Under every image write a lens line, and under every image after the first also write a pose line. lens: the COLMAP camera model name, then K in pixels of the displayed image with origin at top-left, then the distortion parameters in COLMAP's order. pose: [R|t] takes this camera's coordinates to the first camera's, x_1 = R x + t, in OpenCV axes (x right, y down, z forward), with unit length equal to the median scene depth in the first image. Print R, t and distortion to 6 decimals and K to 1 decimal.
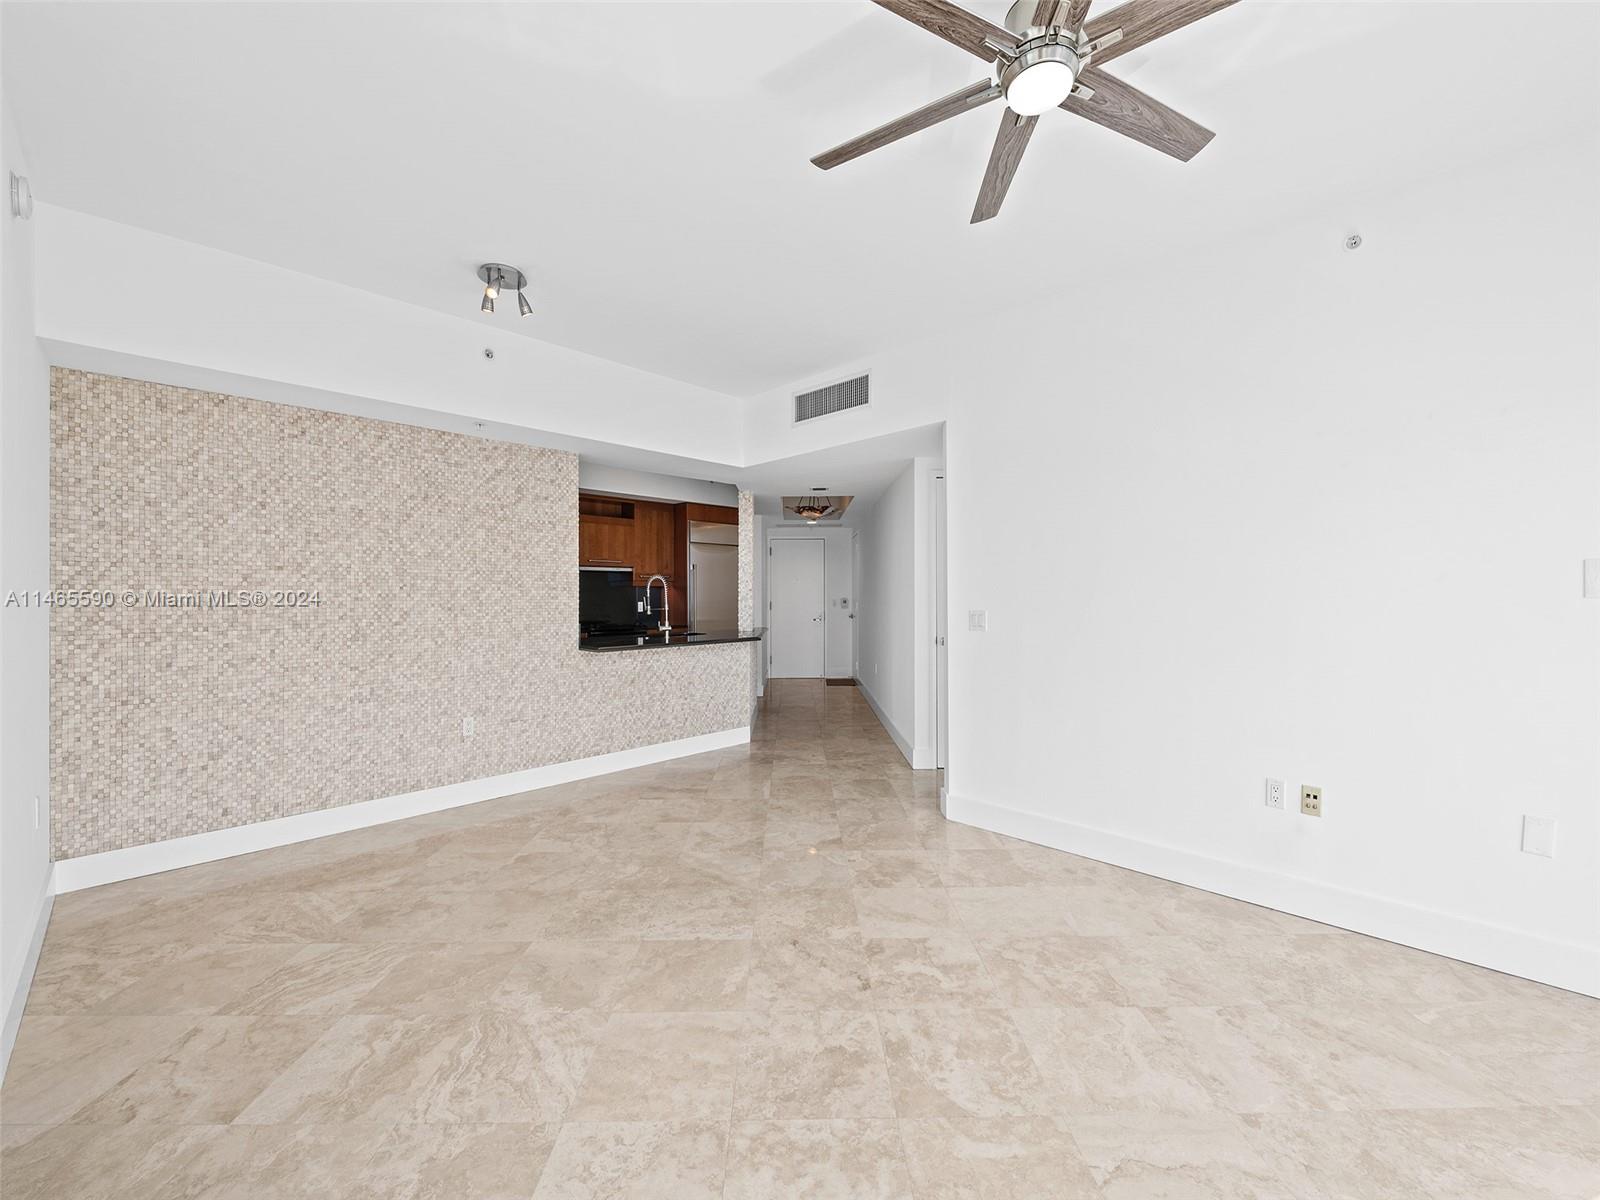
lens RADIAL K [[642.5, 0, 803.0], [0, 642.5, 594.7], [0, 0, 1]] dist [0.002930, -0.002693]
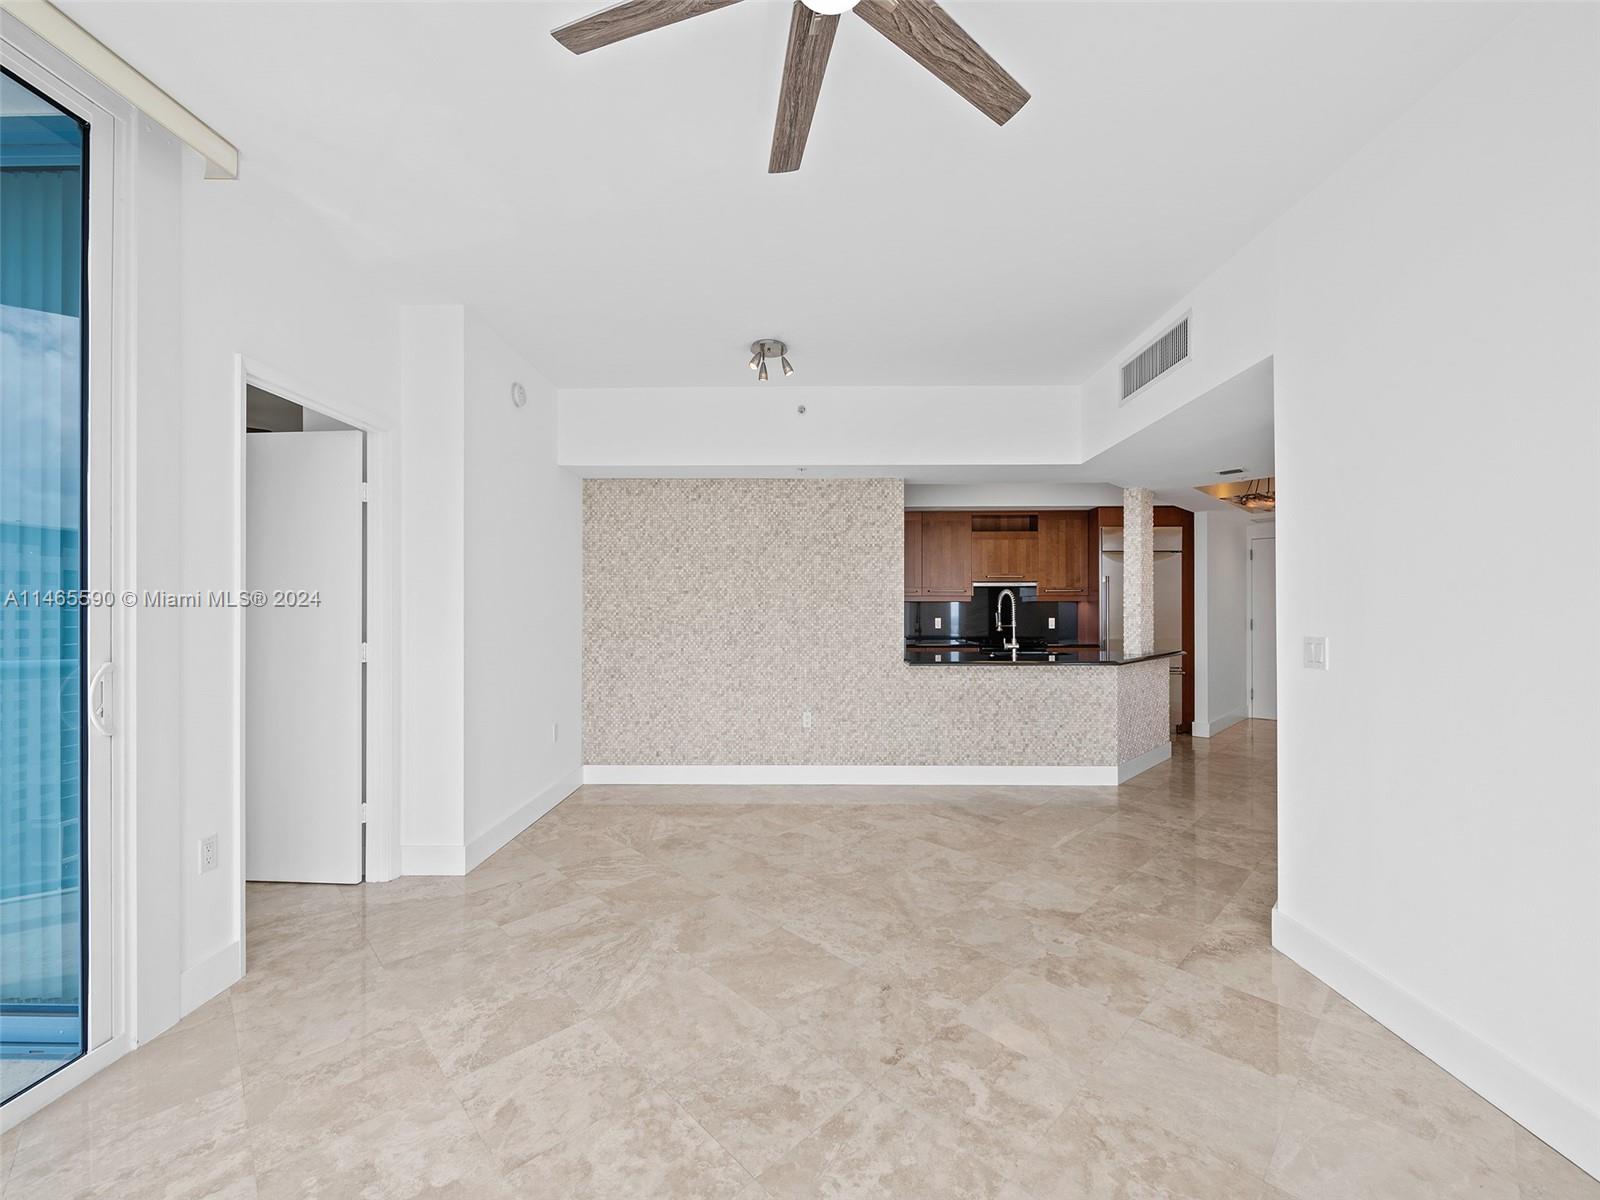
lens RADIAL K [[642.5, 0, 801.5], [0, 642.5, 605.8], [0, 0, 1]] dist [0.002930, -0.002693]
pose [[0.685780, -0.003905, -0.727798, 0.432582], [-0.000321, 0.999984, -0.005668, -0.002638], [0.727809, 0.004121, 0.685768, 0.204922]]
